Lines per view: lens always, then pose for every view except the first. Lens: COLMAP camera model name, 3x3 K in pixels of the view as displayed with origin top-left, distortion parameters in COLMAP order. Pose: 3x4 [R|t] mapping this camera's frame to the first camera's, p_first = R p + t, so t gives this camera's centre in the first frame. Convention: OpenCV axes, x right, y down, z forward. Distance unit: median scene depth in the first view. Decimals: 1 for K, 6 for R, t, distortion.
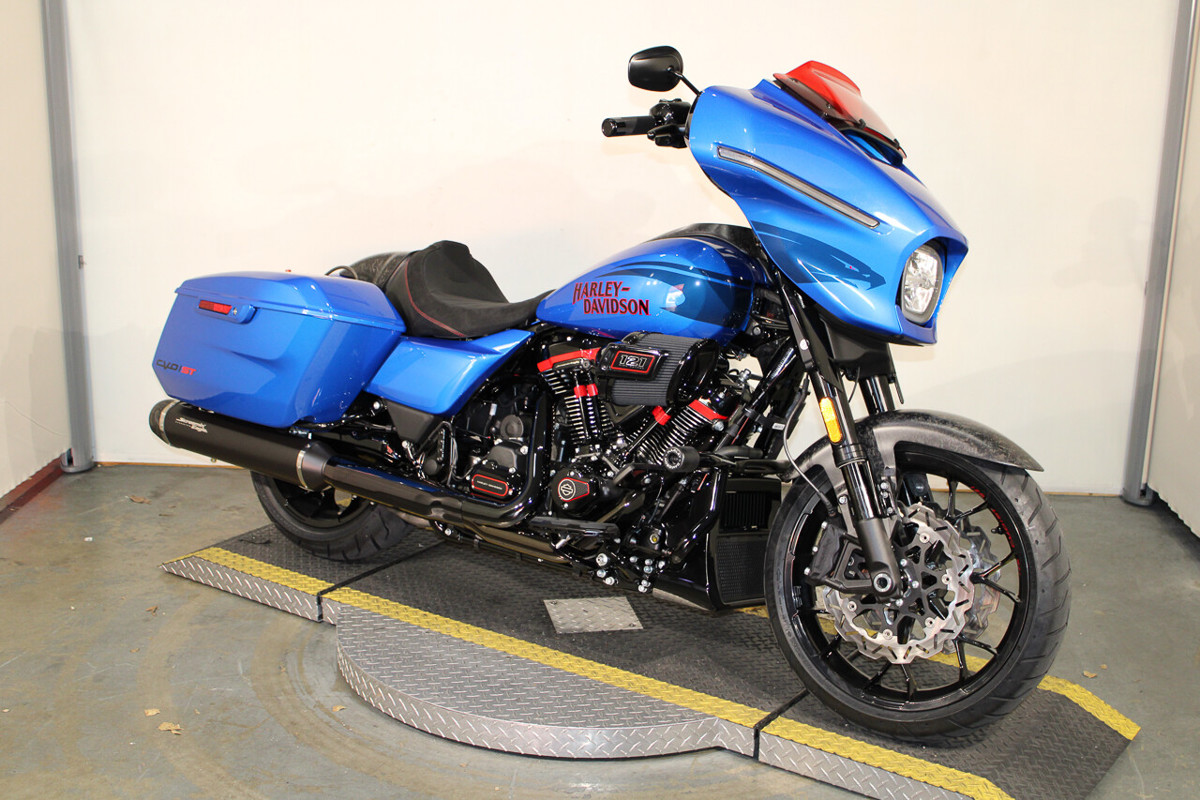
lens RADIAL K [[1559.1, 0, 600.0], [0, 1559.1, 400.0], [0, 0, 1]] dist [-0.008168, 0.007711]
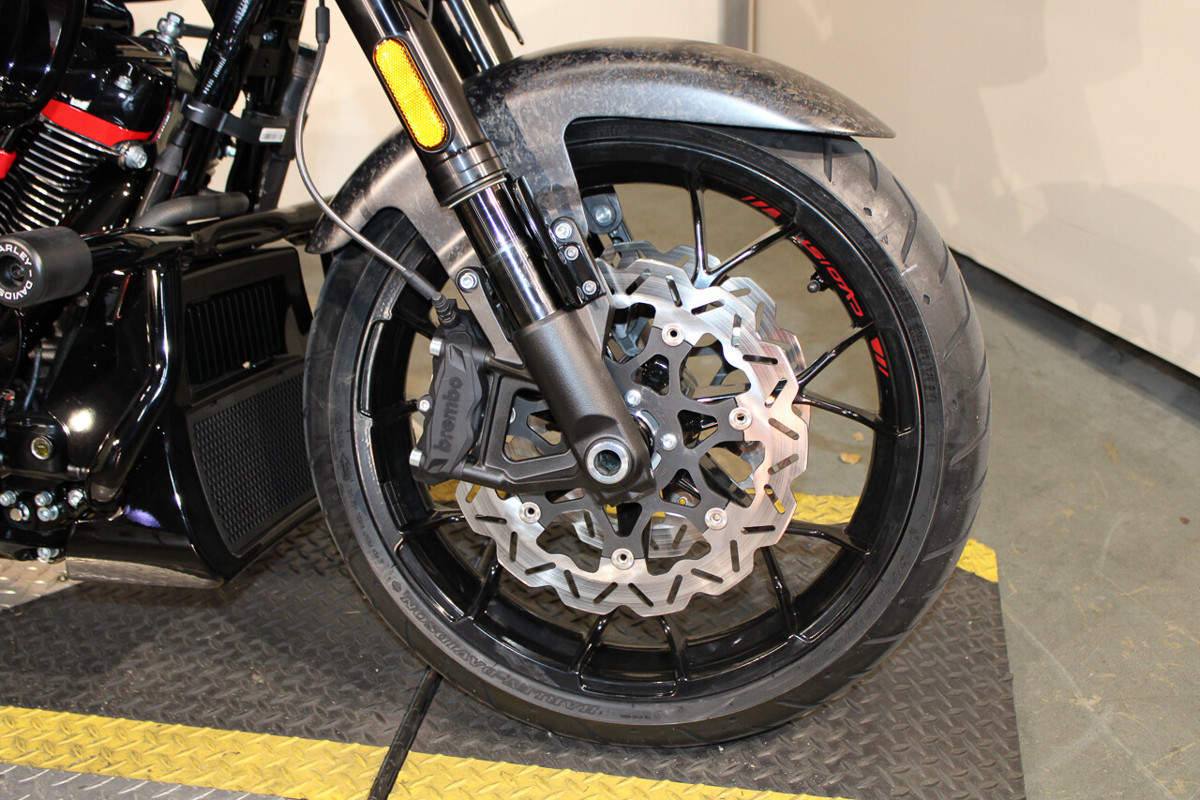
lens RADIAL K [[1264.7, 0, 600.0], [0, 1264.7, 400.0], [0, 0, 1]] dist [-0.150630, 0.221718]
pose [[0.908272, -0.232896, 0.347564, 0.061862], [0.148142, 0.955944, 0.253426, 0.013847], [-0.391274, -0.178691, 0.902759, 0.667935]]
